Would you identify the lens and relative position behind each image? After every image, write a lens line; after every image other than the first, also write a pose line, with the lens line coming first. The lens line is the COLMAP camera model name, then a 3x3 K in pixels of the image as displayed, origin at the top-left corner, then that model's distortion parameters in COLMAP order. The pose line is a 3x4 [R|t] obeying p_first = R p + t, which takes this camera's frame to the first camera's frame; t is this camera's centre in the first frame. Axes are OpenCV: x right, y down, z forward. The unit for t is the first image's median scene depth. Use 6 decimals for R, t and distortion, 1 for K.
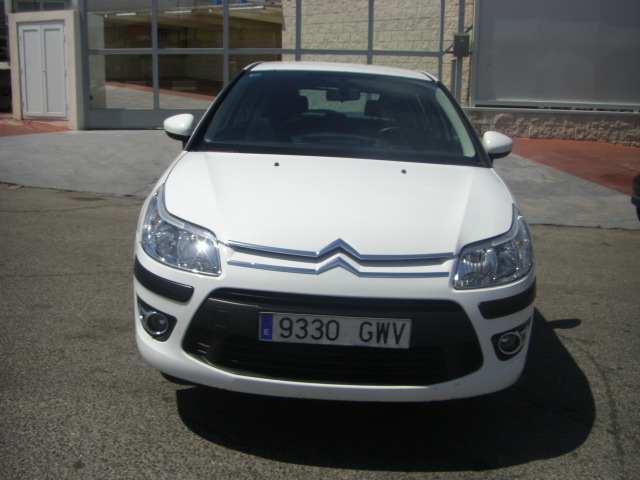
lens RADIAL K [[717.6, 0, 320.0], [0, 717.6, 240.0], [0, 0, 1]] dist [-0.184874, 0.136802]
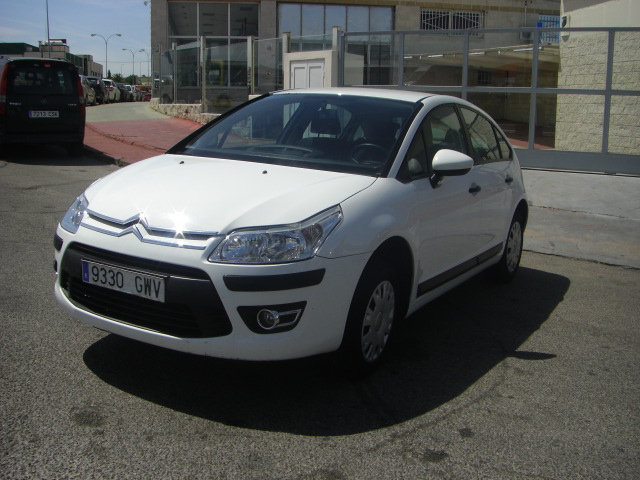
lens RADIAL K [[723.5, 0, 320.0], [0, 723.5, 240.0], [0, 0, 1]] dist [-0.187603, 0.091862]
pose [[0.874000, 0.090642, -0.477398, 0.874302], [-0.120201, 0.992244, -0.031666, 0.046480], [0.470825, 0.085060, 0.878116, 0.017414]]
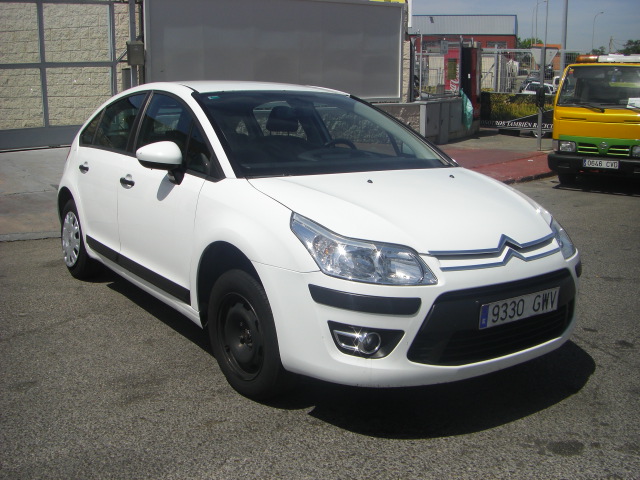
lens RADIAL K [[723.5, 0, 320.0], [0, 723.5, 240.0], [0, 0, 1]] dist [-0.187603, 0.091862]
pose [[0.804046, -0.151018, 0.575069, -0.869741], [0.152441, 0.987236, 0.046118, -0.090246], [-0.574693, 0.050583, 0.816804, 0.172591]]
